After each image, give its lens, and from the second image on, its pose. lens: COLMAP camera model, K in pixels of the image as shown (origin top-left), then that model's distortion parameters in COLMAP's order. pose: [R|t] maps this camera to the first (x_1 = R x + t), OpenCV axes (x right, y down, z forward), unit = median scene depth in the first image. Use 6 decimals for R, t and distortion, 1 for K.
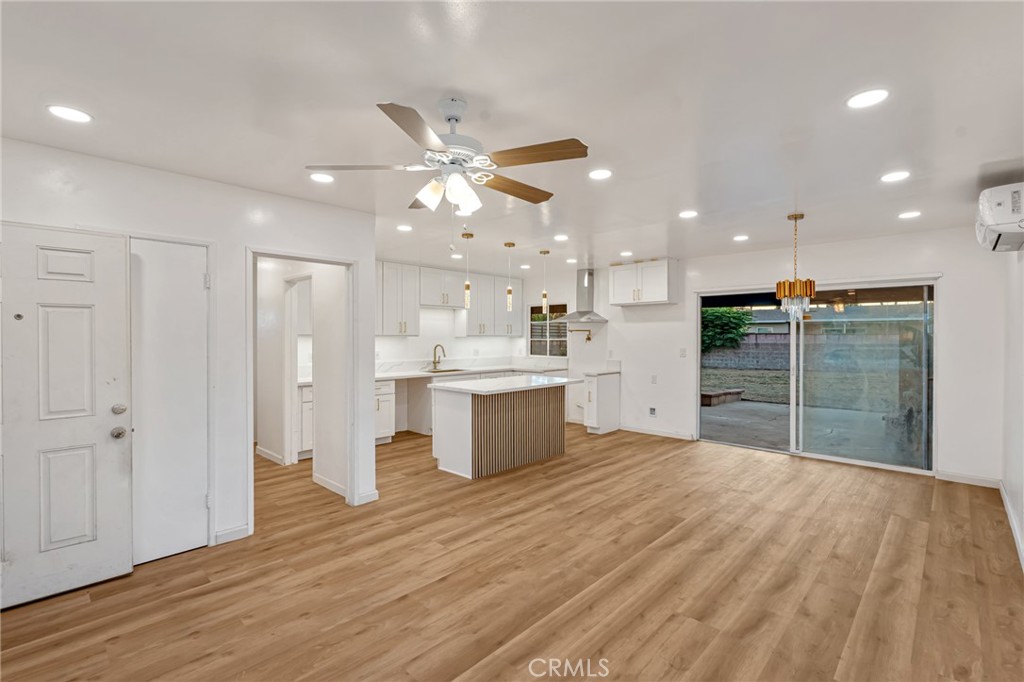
lens RADIAL K [[463.5, 0, 506.5], [0, 463.5, 339.4], [0, 0, 1]] dist [0.000692, 0.000264]
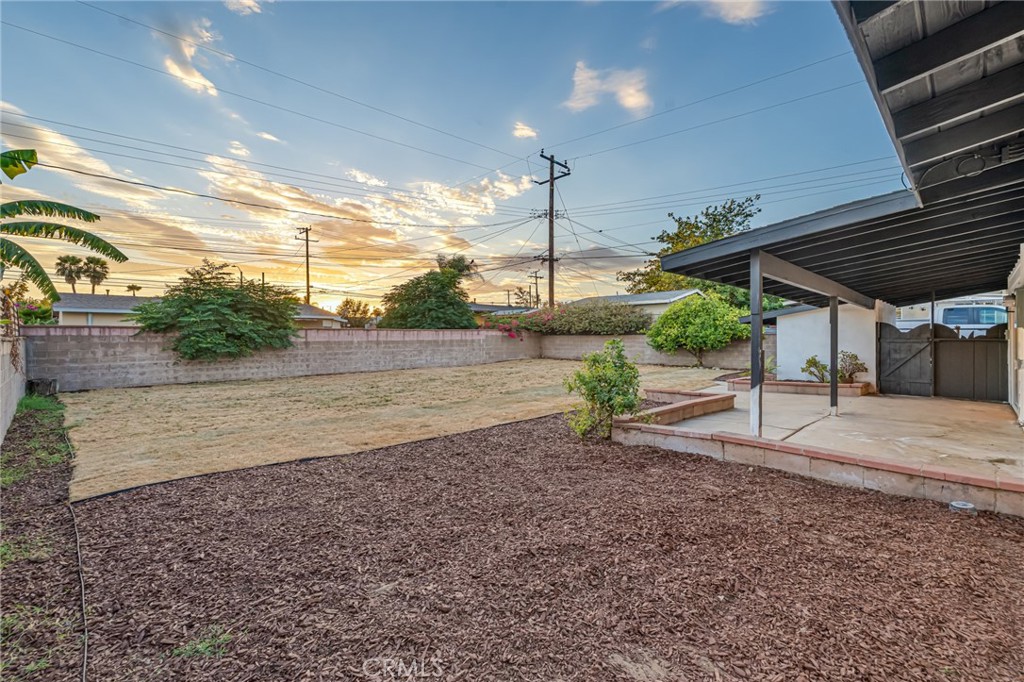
lens RADIAL K [[455.4, 0, 508.4], [0, 455.4, 339.7], [0, 0, 1]] dist [-0.000532, 0.000119]
pose [[0.019395, -0.007248, 0.999786, -0.695511], [0.004205, 0.999965, 0.007168, 0.005268], [-0.999803, 0.004065, 0.019425, 2.376619]]
